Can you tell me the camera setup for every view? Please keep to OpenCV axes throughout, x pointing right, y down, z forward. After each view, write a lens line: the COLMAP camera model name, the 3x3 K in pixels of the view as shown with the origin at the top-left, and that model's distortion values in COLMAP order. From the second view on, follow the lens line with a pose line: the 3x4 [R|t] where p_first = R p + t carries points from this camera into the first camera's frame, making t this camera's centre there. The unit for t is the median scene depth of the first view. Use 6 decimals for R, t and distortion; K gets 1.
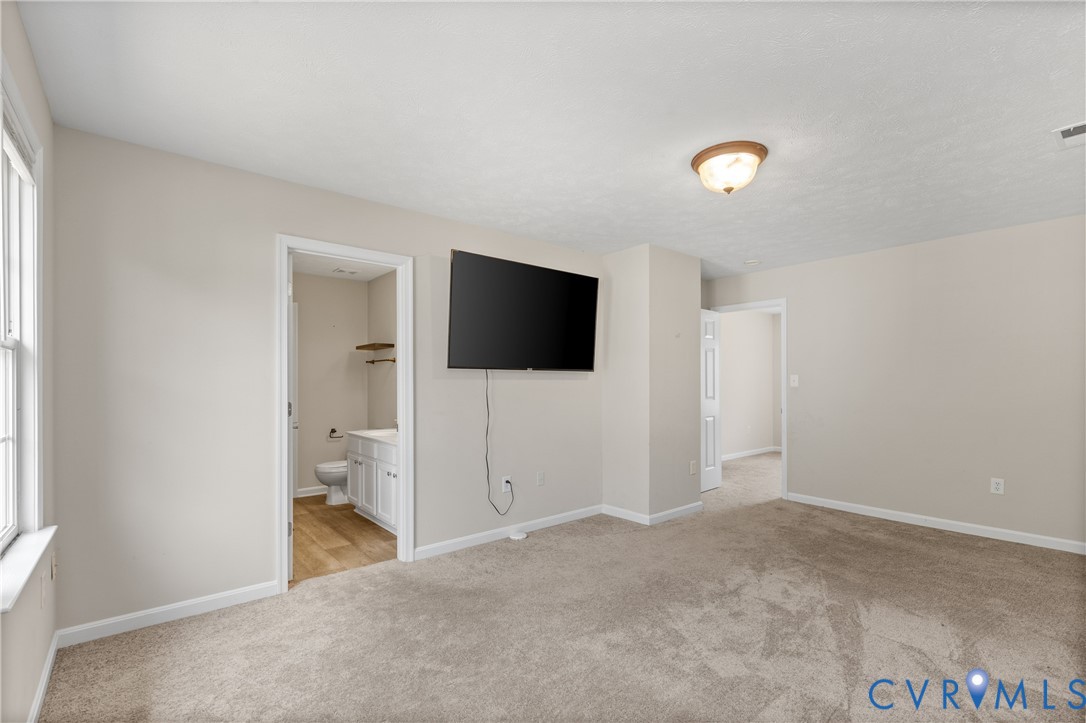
lens RADIAL K [[509.6, 0, 538.0], [0, 509.6, 367.3], [0, 0, 1]] dist [-0.000586, -0.001256]
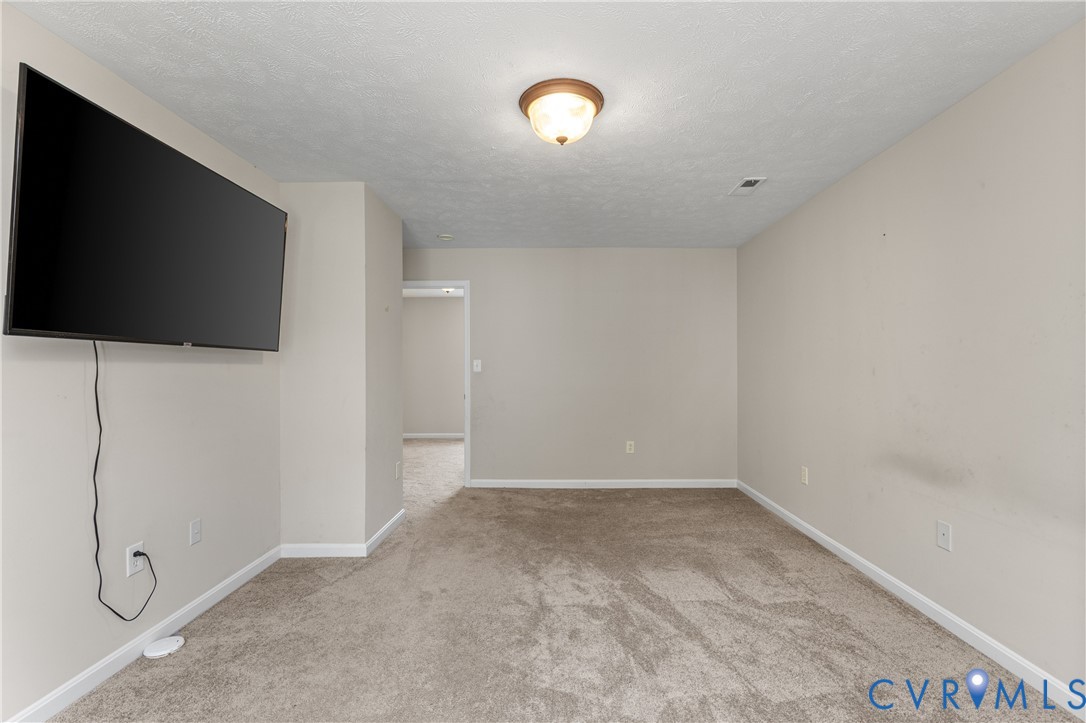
lens RADIAL K [[498.9, 0, 520.4], [0, 498.9, 363.5], [0, 0, 1]] dist [0.004101, -0.000309]
pose [[0.623580, 0.004980, 0.781743, -0.251544], [-0.020929, 0.999728, 0.010326, 0.013486], [-0.781479, -0.022800, 0.623515, 0.417612]]
